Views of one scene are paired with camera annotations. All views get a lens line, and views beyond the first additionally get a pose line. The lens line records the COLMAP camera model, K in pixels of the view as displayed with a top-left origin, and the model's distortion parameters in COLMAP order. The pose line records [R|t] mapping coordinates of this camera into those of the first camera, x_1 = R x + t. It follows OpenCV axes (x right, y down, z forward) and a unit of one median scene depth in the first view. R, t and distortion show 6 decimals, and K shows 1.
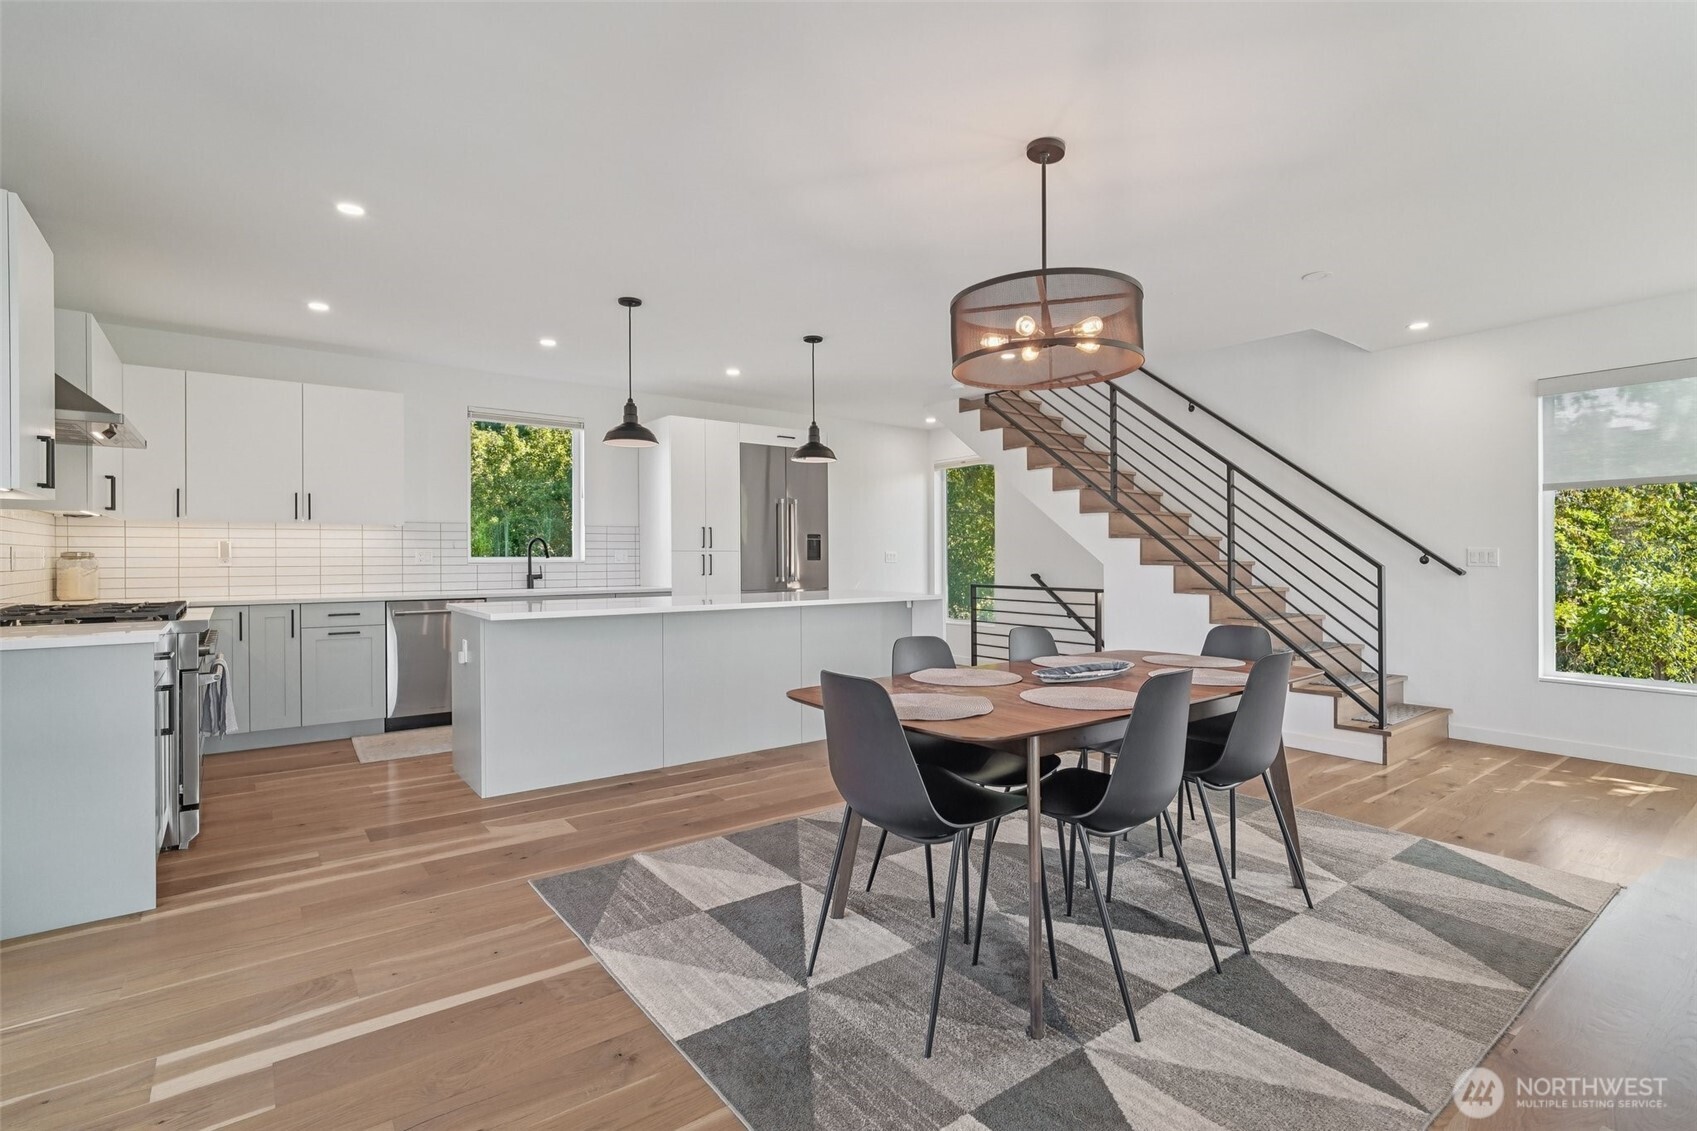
lens RADIAL K [[807.8, 0, 854.4], [0, 807.8, 555.4], [0, 0, 1]] dist [-0.000968, 0.000791]
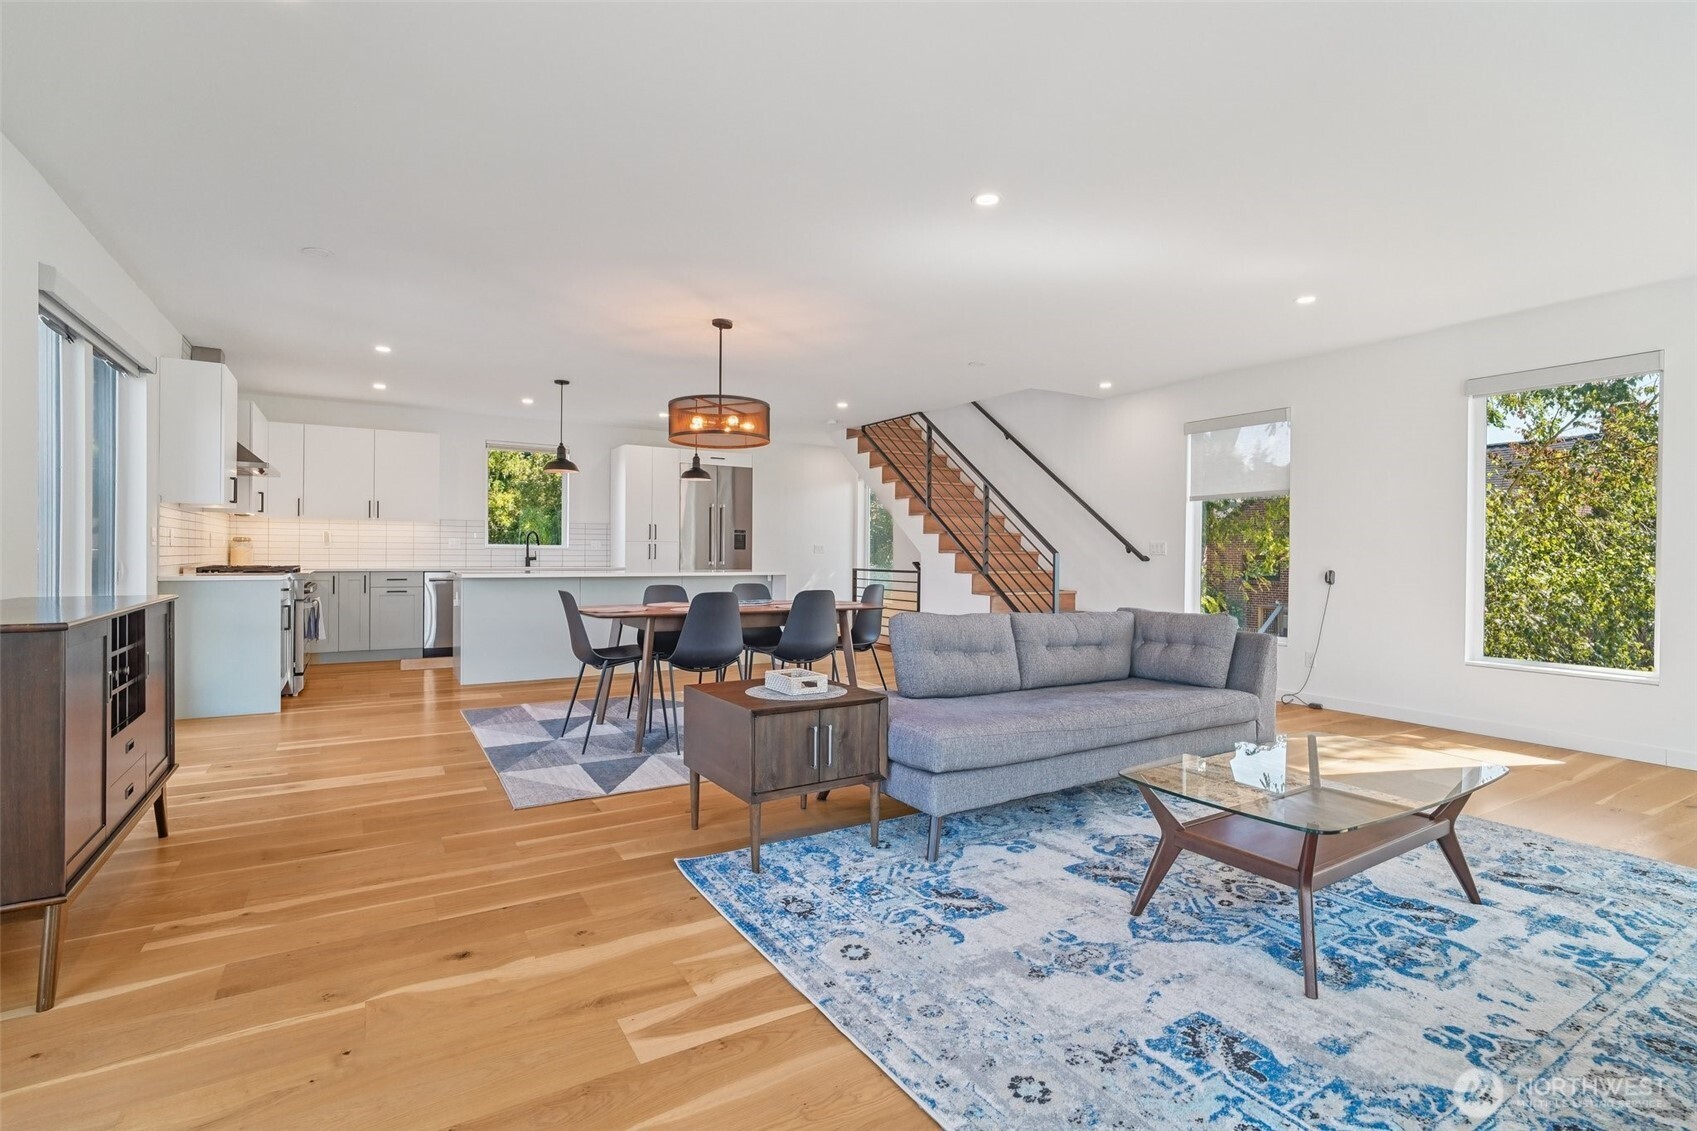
lens RADIAL K [[816.0, 0, 865.0], [0, 816.0, 551.5], [0, 0, 1]] dist [-0.008604, -0.000191]
pose [[0.994794, 0.008478, -0.101549, 0.422260], [-0.008828, 0.999957, -0.003000, 0.016597], [0.101519, 0.003881, 0.994826, -0.464898]]
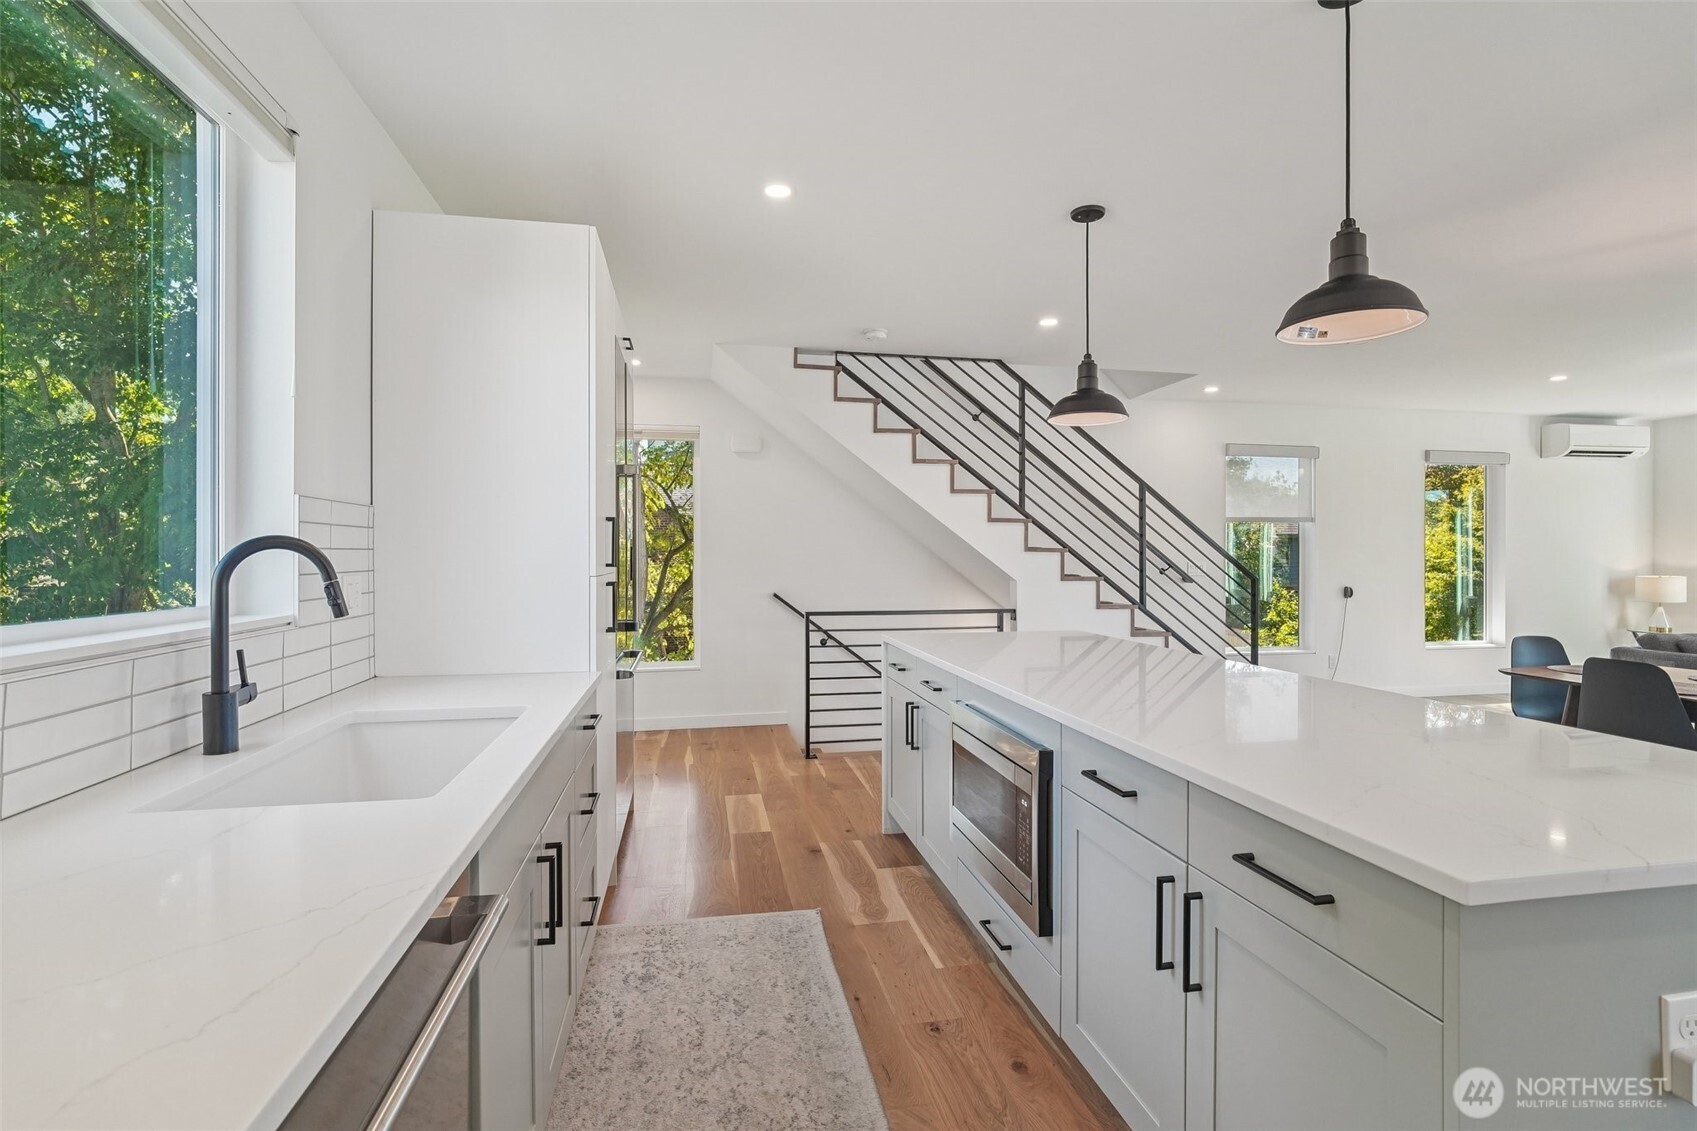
lens RADIAL K [[816.0, 0, 865.0], [0, 816.0, 551.5], [0, 0, 1]] dist [-0.008604, -0.000191]
pose [[0.438714, 0.005638, 0.898609, -0.663848], [0.008308, 0.999912, -0.010329, -0.018394], [-0.898588, 0.011998, 0.438628, 0.909218]]
